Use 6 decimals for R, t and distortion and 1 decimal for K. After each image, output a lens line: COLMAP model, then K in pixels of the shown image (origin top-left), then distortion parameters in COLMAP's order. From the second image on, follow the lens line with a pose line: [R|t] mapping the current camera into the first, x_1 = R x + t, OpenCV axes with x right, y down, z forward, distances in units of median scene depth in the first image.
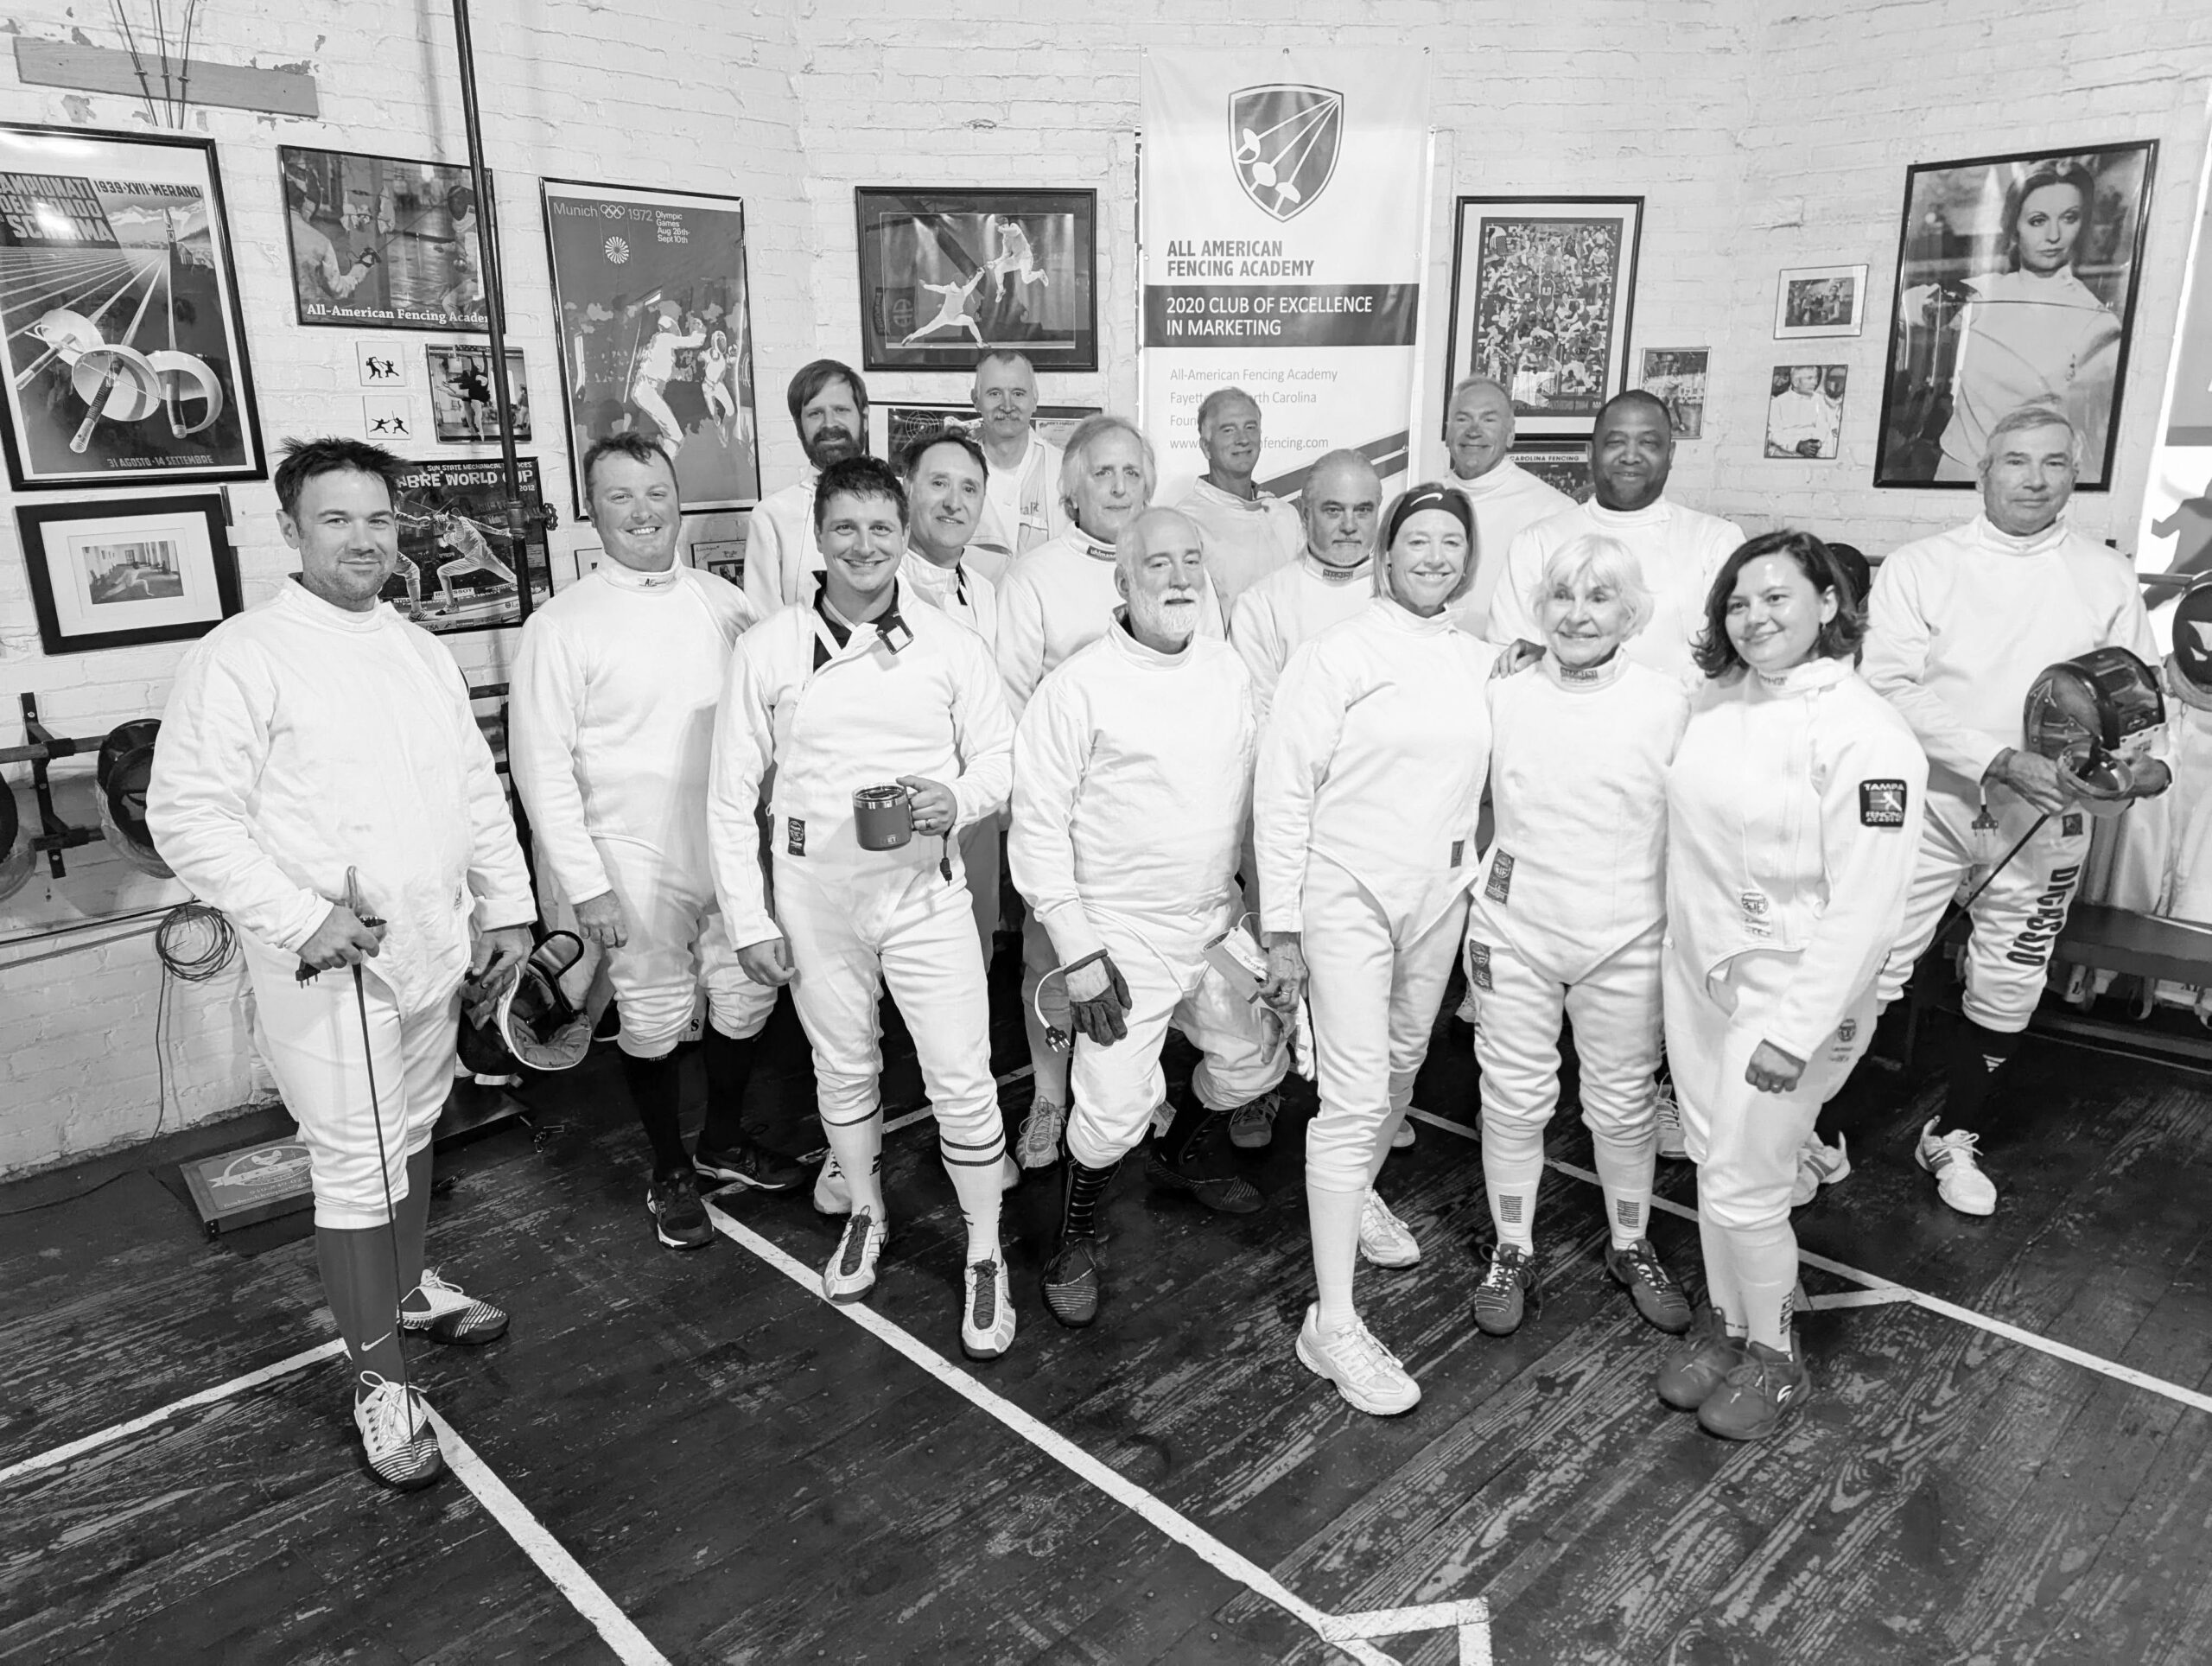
lens RADIAL K [[1540.2, 0, 1111.8], [0, 1540.2, 806.1], [0, 0, 1]] dist [0.091349, -0.093165]
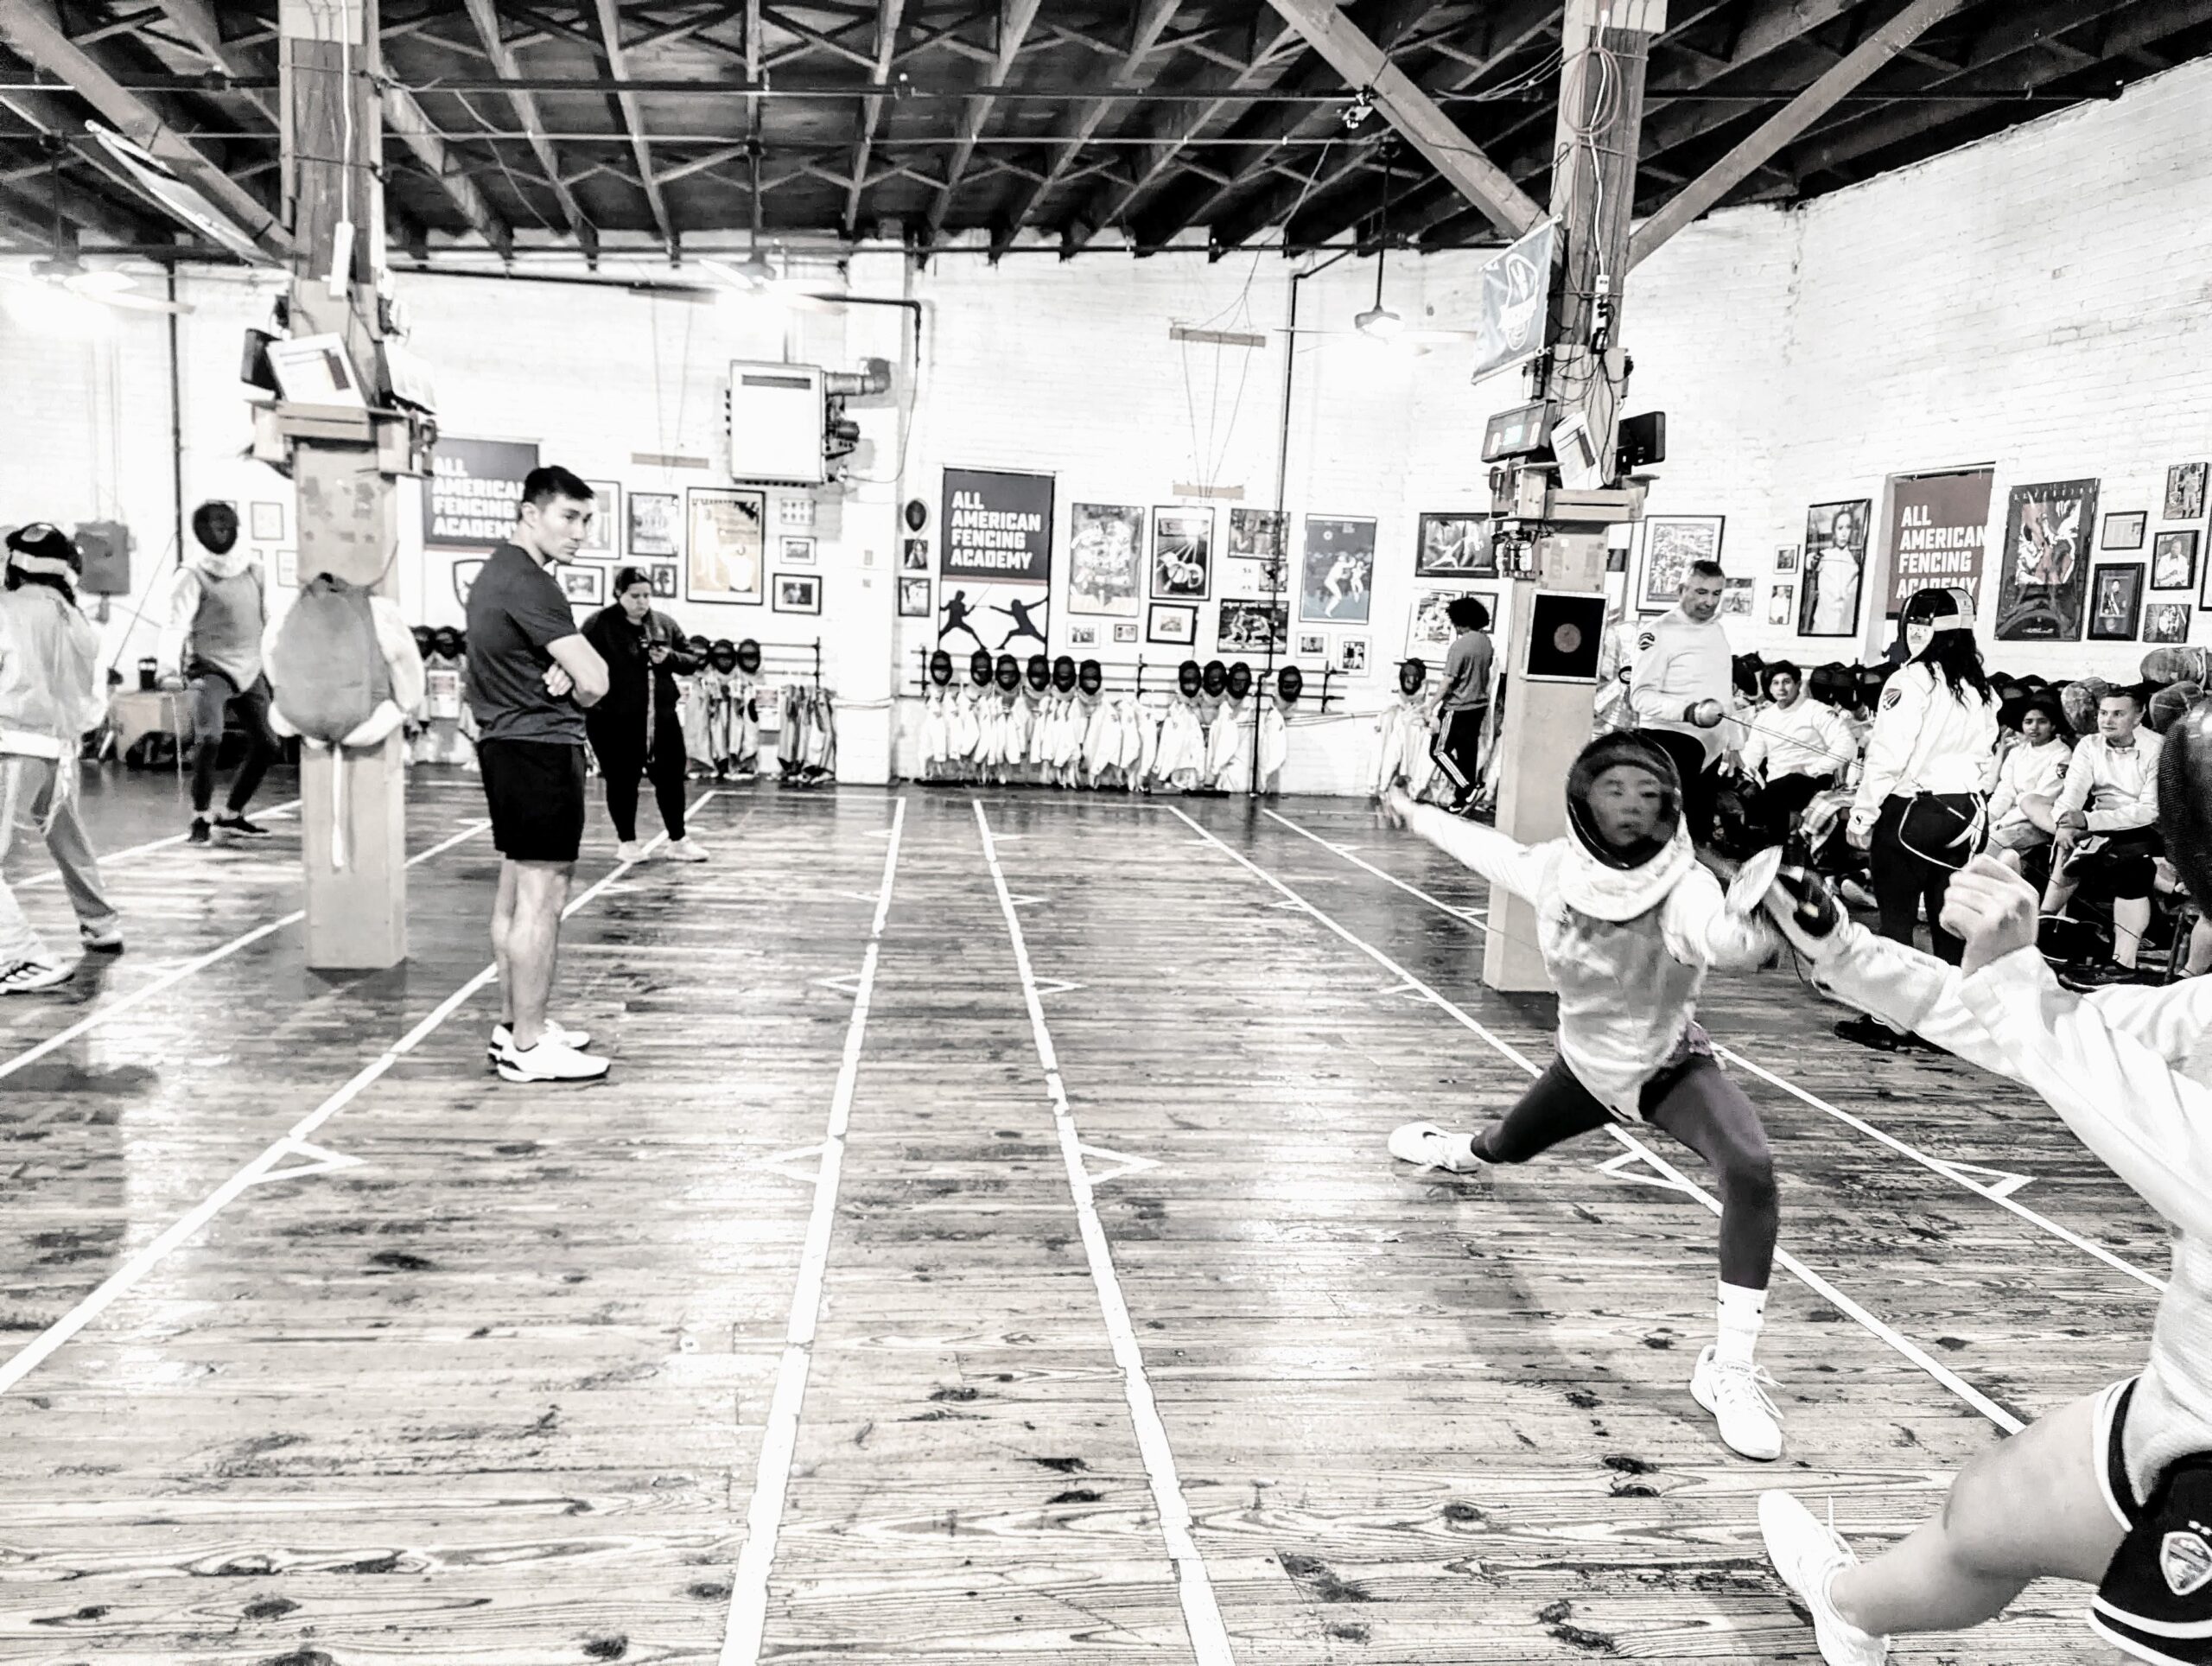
lens RADIAL K [[1540.2, 0, 1111.8], [0, 1540.2, 806.1], [0, 0, 1]] dist [0.091349, -0.093165]
pose [[0.785320, 0.117378, -0.607861, 1.102609], [-0.207896, 0.974846, -0.080346, 0.429133], [0.583140, 0.189469, 0.789968, -1.342751]]
